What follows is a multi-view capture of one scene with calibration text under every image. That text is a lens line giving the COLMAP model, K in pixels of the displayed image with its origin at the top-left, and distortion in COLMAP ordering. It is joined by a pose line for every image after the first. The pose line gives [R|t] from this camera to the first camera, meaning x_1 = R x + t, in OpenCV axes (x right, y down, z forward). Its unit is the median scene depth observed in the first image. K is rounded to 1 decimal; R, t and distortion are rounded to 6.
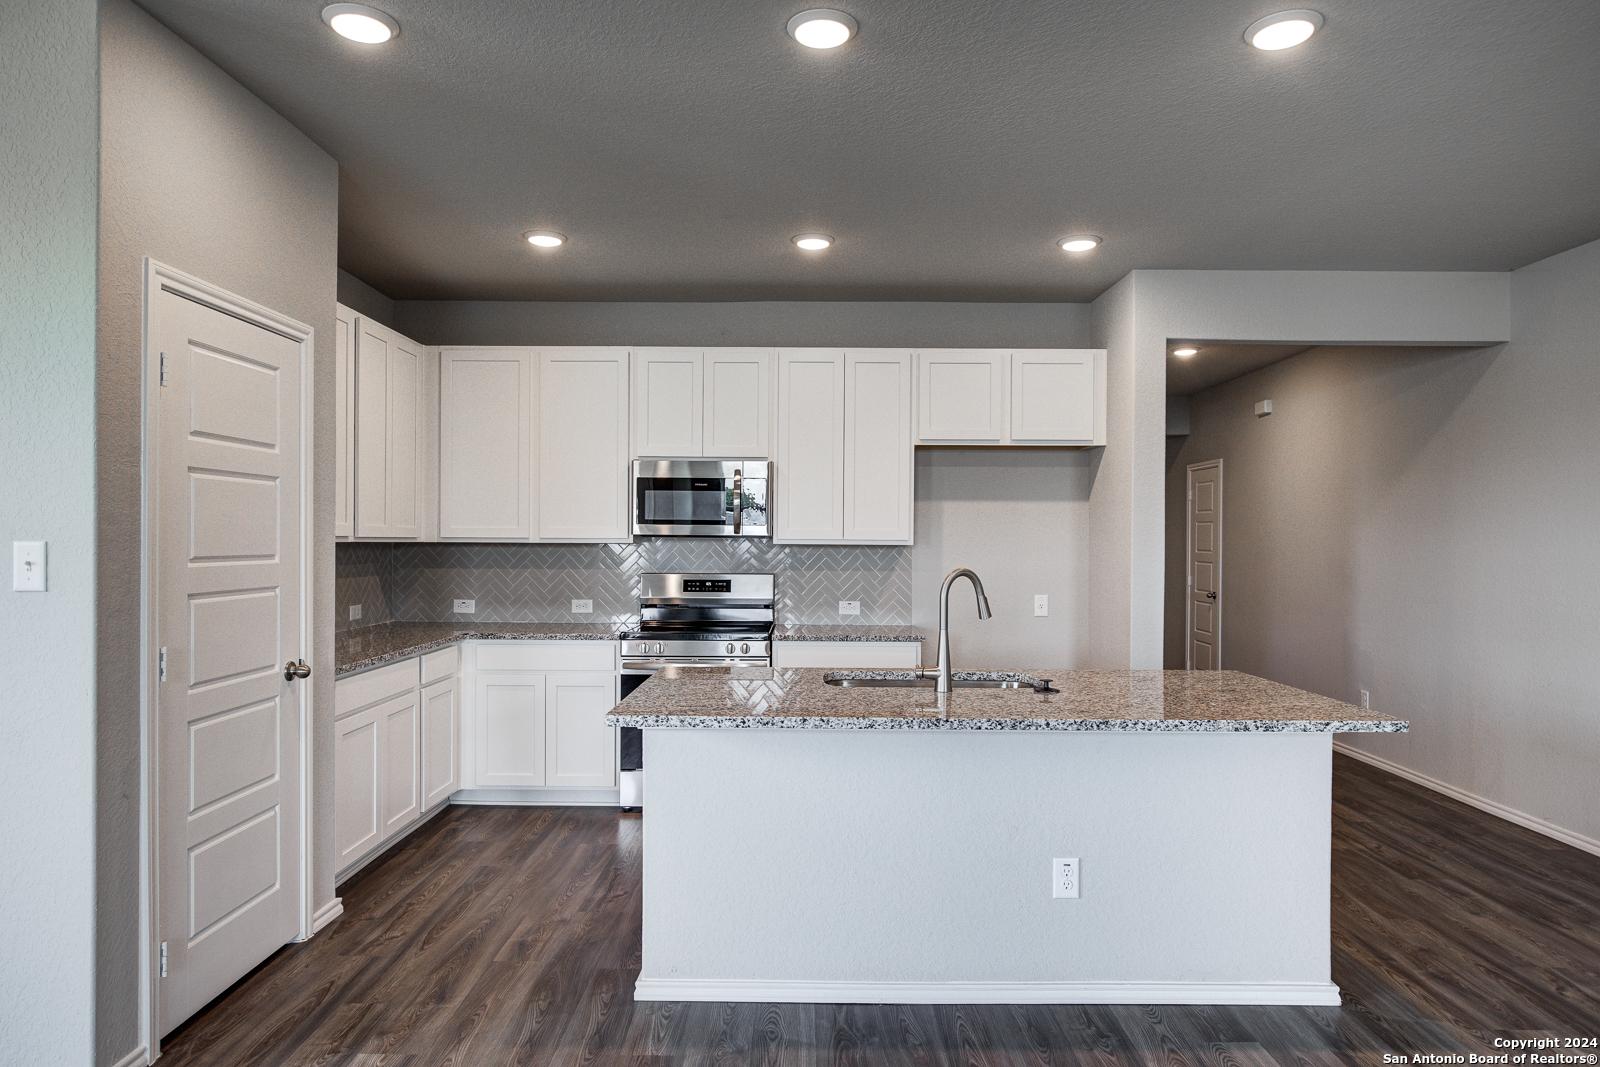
lens RADIAL K [[957.1, 0, 800.0], [0, 957.1, 533.5], [0, 0, 1]] dist [-0.000565, 0.000760]
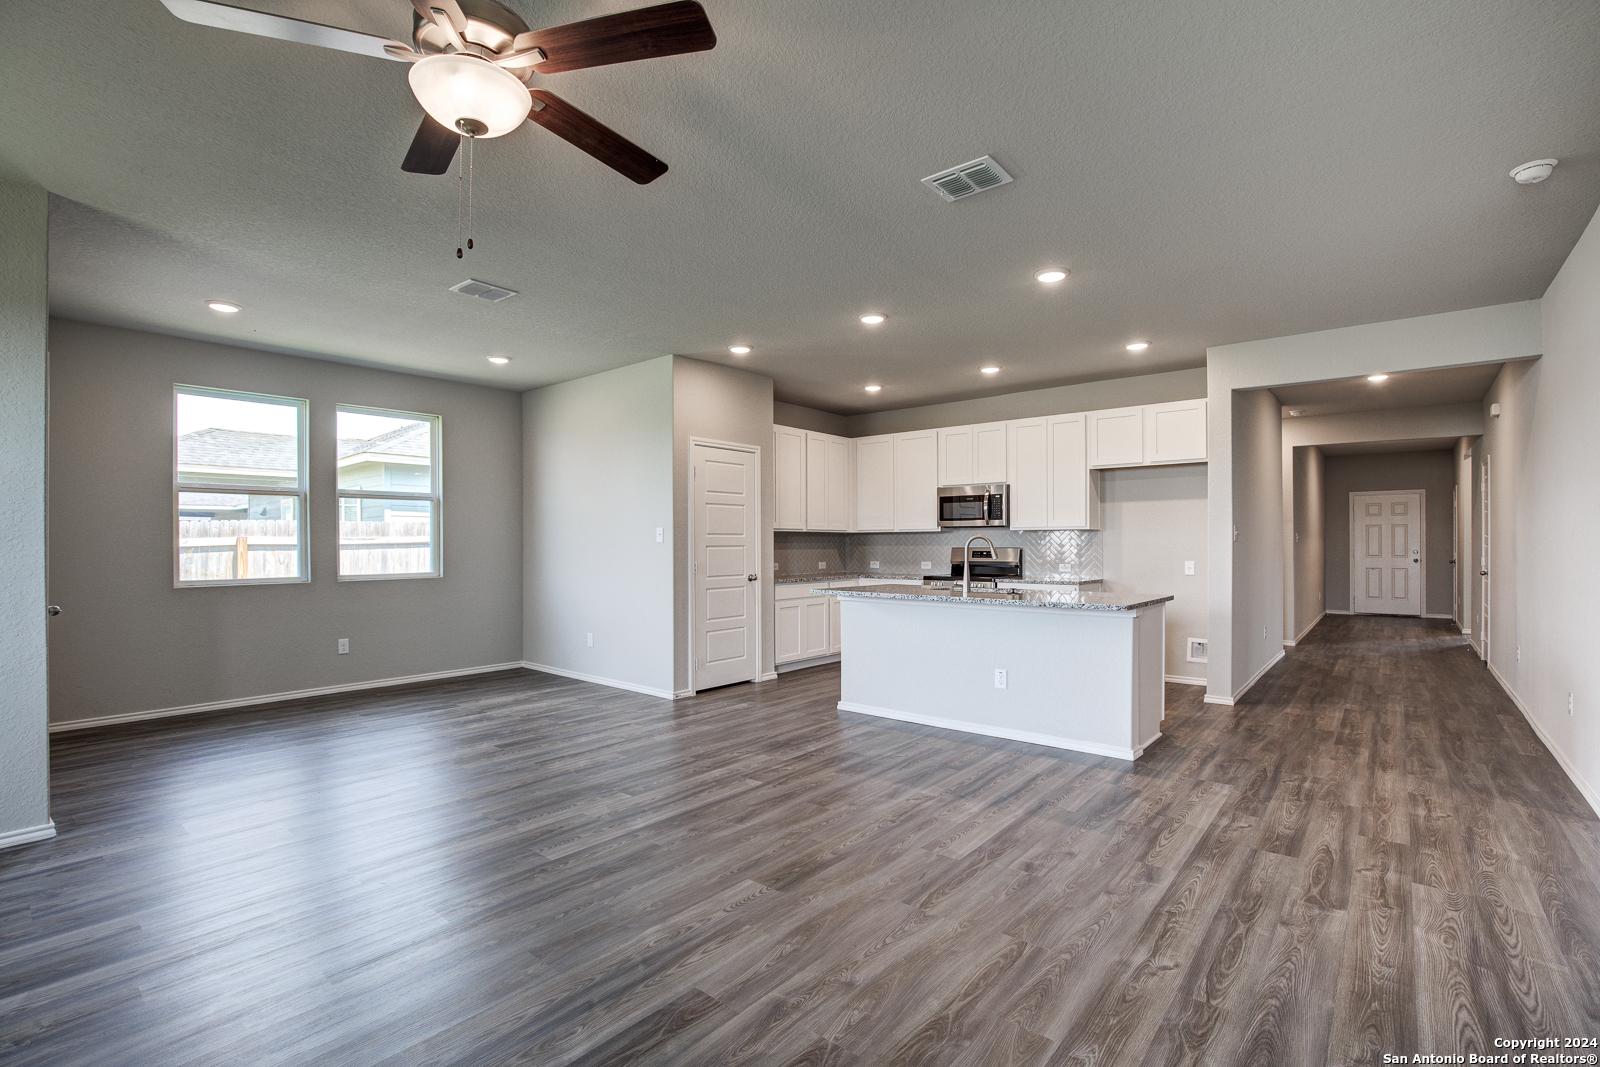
lens RADIAL K [[729.4, 0, 808.6], [0, 729.4, 540.7], [0, 0, 1]] dist [-0.038408, 0.007797]
pose [[0.774648, -0.009796, -0.632317, 0.570772], [0.011021, 0.999937, -0.001990, 0.030876], [0.632296, -0.005427, 0.774708, -0.301343]]
